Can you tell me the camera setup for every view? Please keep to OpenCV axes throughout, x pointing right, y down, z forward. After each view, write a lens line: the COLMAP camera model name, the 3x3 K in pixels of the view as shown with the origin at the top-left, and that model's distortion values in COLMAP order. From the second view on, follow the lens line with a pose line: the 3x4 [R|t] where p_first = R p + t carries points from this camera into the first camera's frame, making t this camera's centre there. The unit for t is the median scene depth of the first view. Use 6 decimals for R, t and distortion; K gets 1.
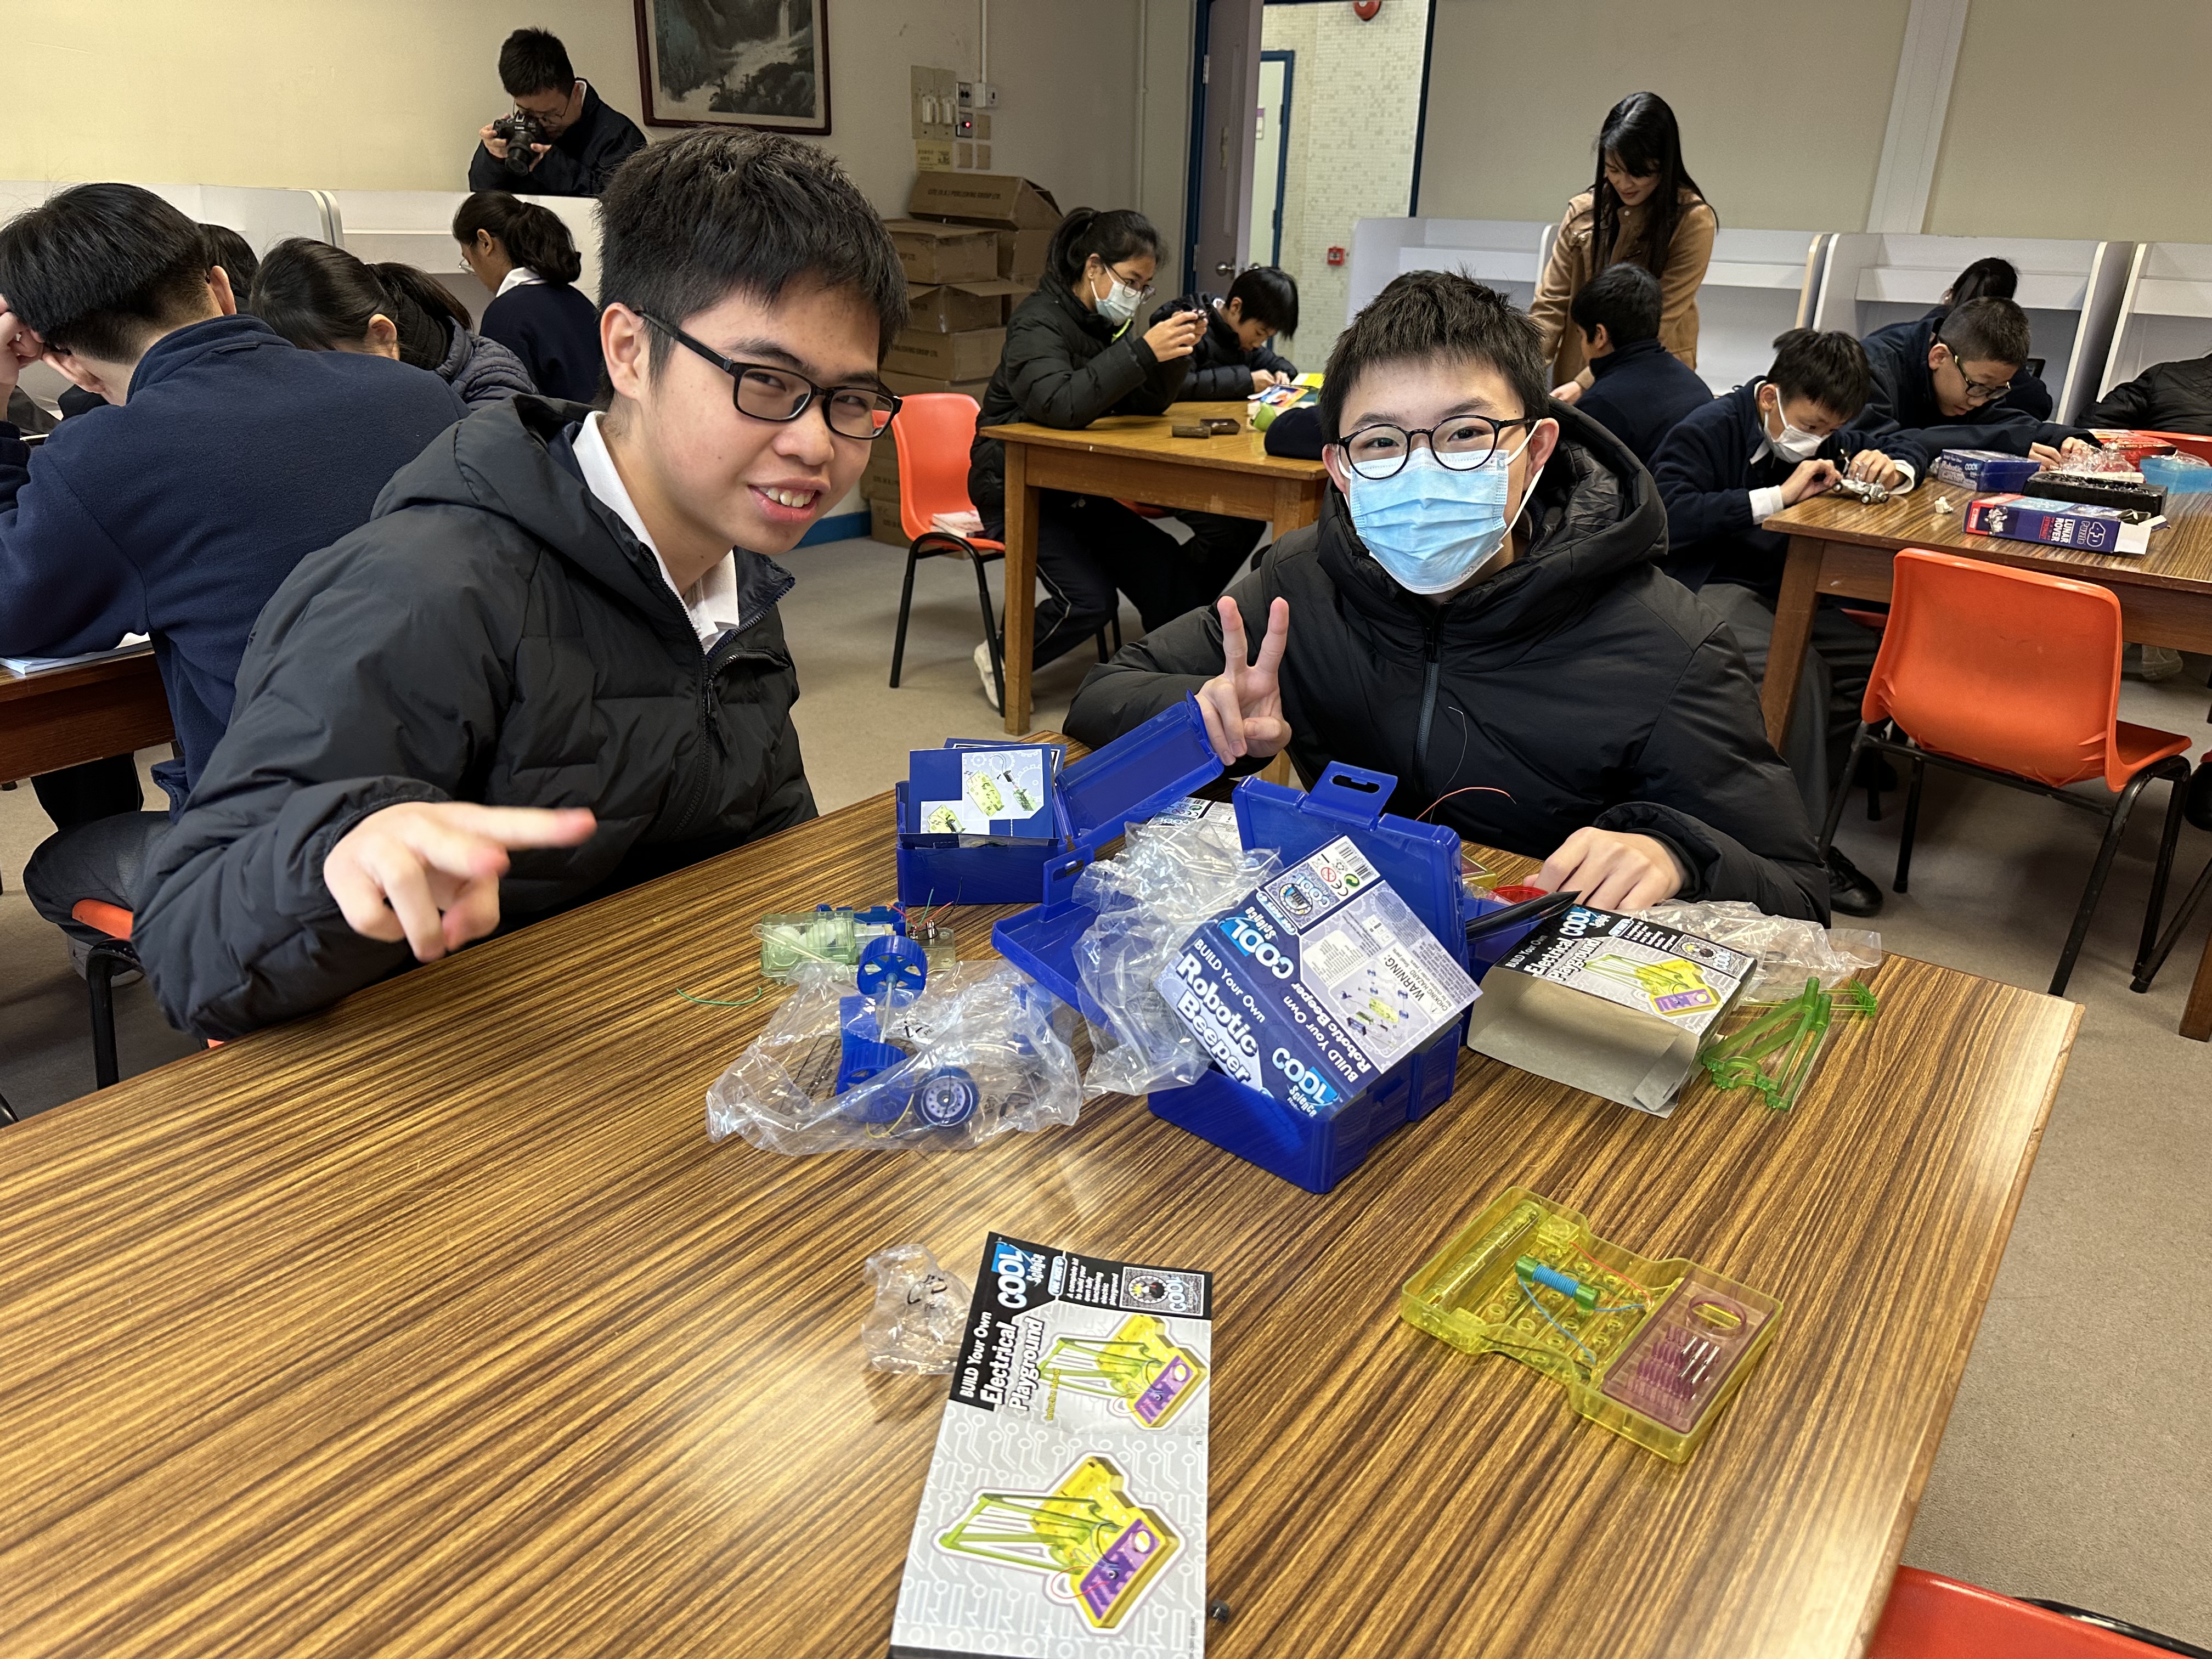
lens RADIAL K [[1516.1, 0, 1106.0], [0, 1516.1, 829.5], [0, 0, 1]] dist [0.068793, -0.083012]
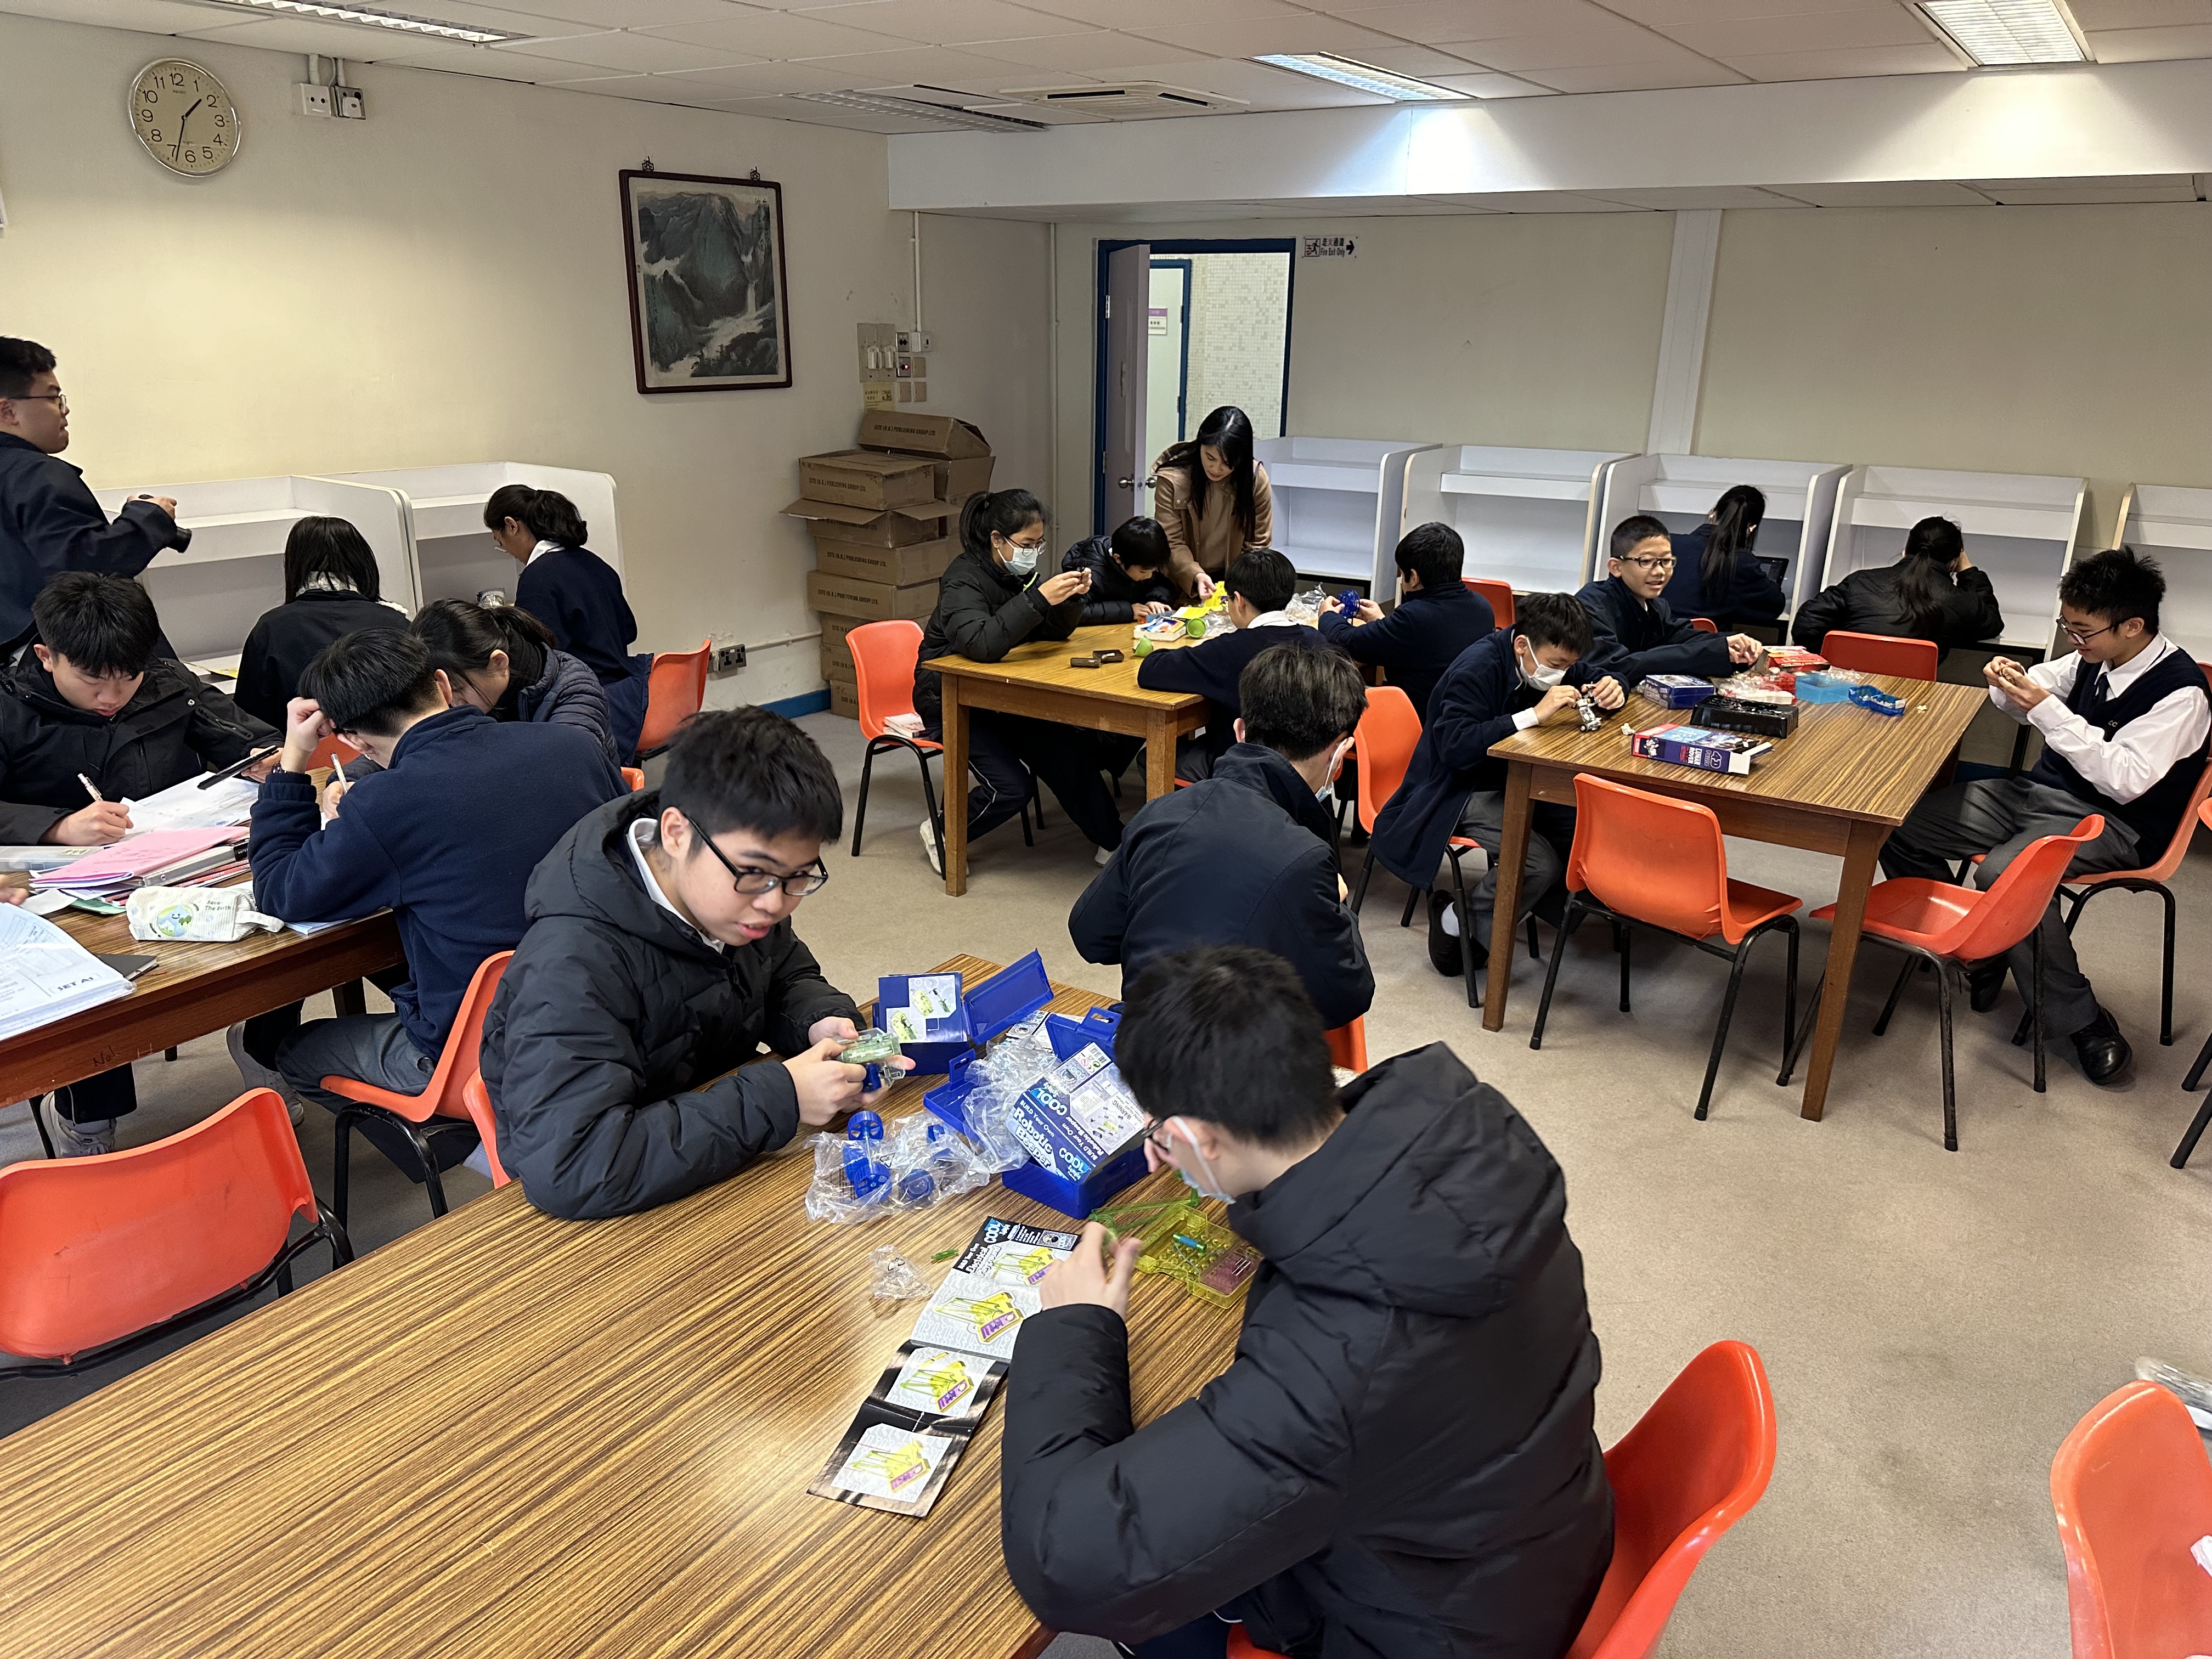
lens RADIAL K [[1534.1, 0, 1106.0], [0, 1534.1, 829.5], [0, 0, 1]] dist [0.083764, 0.000836]
pose [[0.999182, -0.025357, 0.031511, 0.027907], [0.027183, 0.997891, -0.058944, -0.042038], [-0.029950, 0.059752, 0.997764, -0.283958]]
